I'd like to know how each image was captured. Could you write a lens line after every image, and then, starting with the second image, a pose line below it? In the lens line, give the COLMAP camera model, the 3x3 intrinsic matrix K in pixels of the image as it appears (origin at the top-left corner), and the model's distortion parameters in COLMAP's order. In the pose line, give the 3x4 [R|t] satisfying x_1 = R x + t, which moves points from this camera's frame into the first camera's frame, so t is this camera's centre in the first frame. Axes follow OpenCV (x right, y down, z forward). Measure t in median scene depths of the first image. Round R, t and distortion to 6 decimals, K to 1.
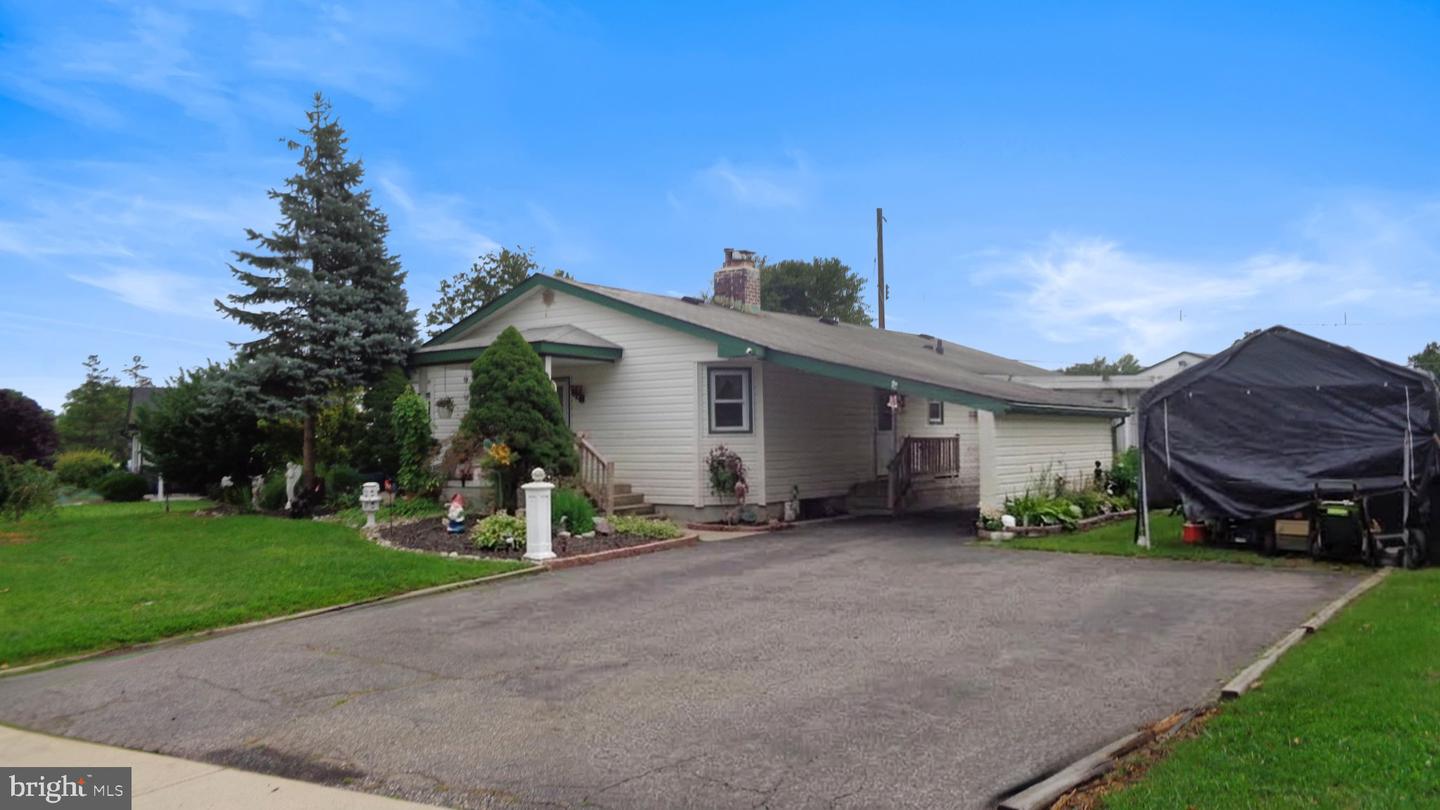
lens RADIAL K [[1235.2, 0, 719.6], [0, 1235.2, 406.4], [0, 0, 1]] dist [0.073546, 0.027575]
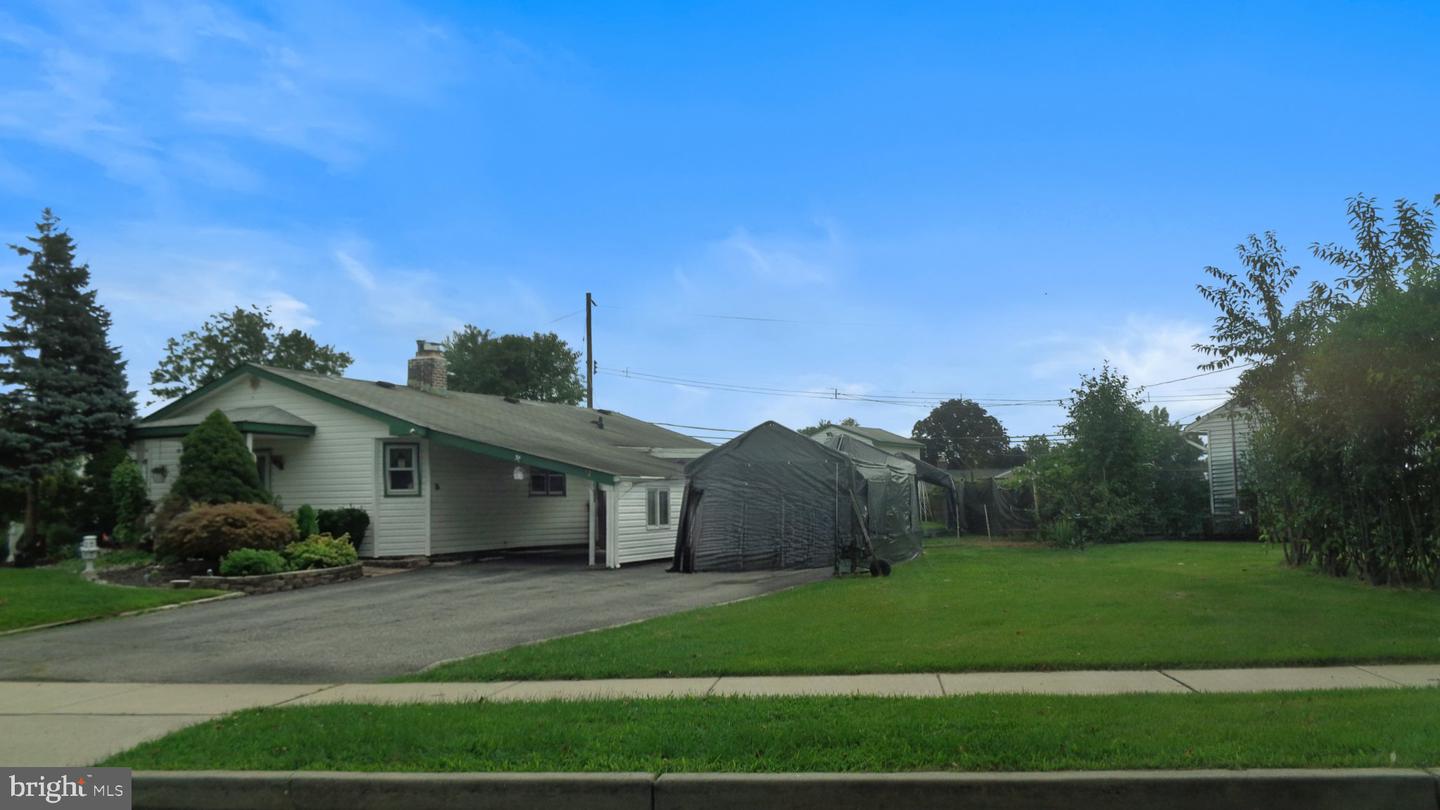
lens RADIAL K [[1235.2, 0, 717.0], [0, 1235.2, 411.8], [0, 0, 1]] dist [0.073546, 0.027575]
pose [[0.981789, 0.010654, 0.189674, 0.077743], [-0.002502, 0.999065, -0.043163, -0.008098], [-0.189957, 0.041902, 0.980898, -0.299039]]
